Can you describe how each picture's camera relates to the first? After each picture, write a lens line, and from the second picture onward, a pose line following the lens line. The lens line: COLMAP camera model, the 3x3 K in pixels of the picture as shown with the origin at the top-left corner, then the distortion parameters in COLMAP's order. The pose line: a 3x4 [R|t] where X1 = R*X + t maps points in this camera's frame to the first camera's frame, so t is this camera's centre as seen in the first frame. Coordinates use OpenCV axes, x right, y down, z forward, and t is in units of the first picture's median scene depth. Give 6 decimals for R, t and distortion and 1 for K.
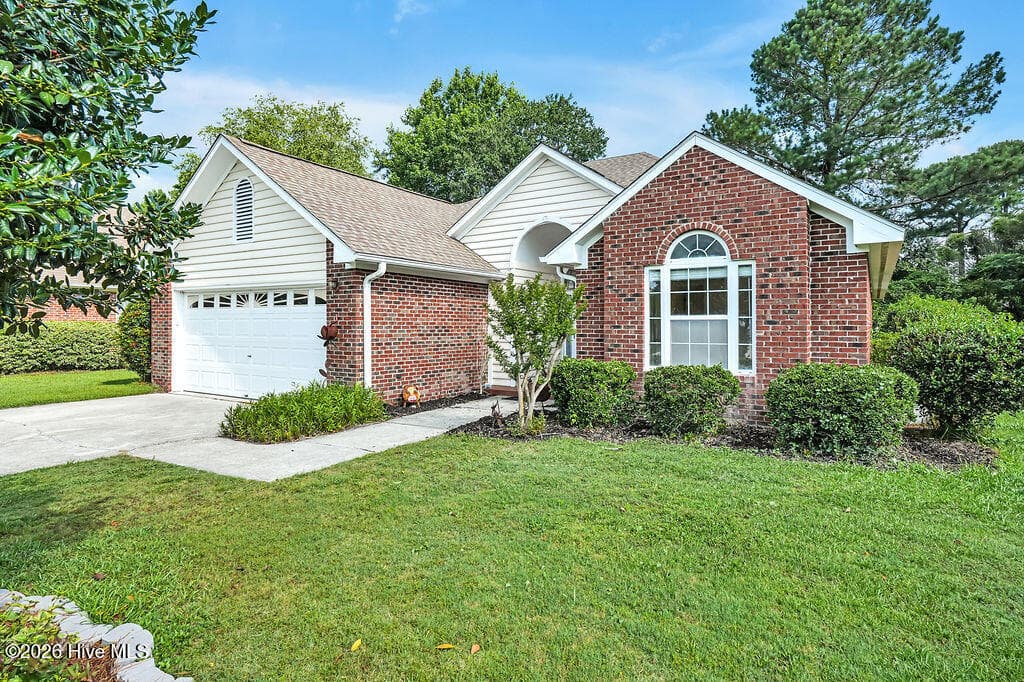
lens RADIAL K [[560.2, 0, 512.0], [0, 560.2, 325.1], [0, 0, 1]] dist [0.024527, -0.000253]
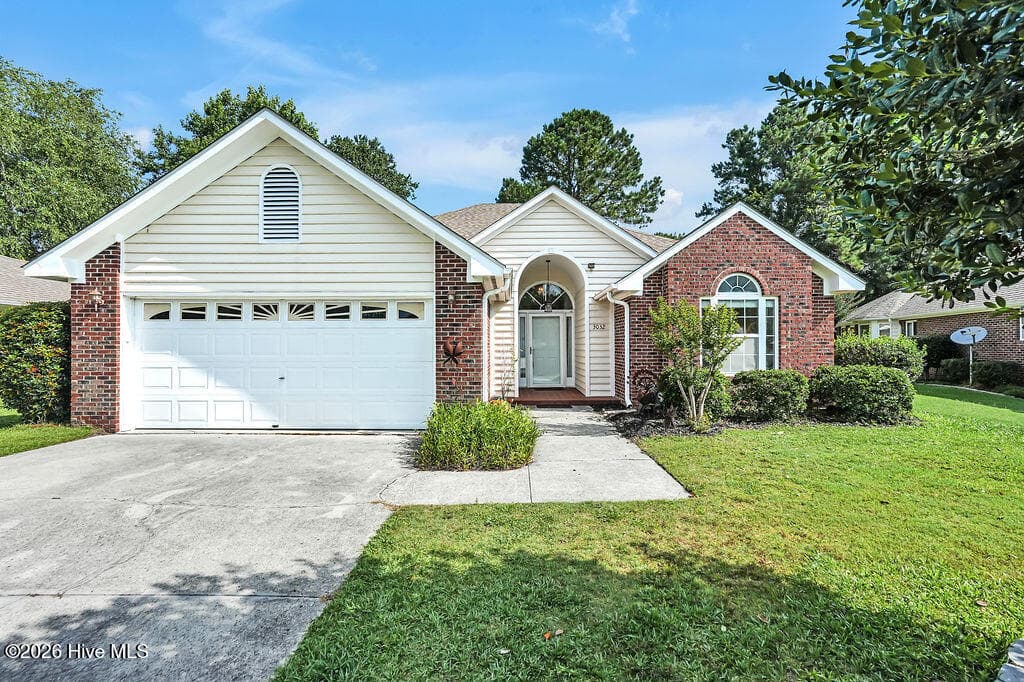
lens RADIAL K [[470.0, 0, 512.0], [0, 470.0, 341.0], [0, 0, 1]] dist [-0.000945, 0.000233]
pose [[0.849885, 0.003282, 0.526958, -0.596700], [0.002410, 0.999946, -0.010115, 0.007604], [-0.526963, 0.009866, 0.849831, 0.250537]]
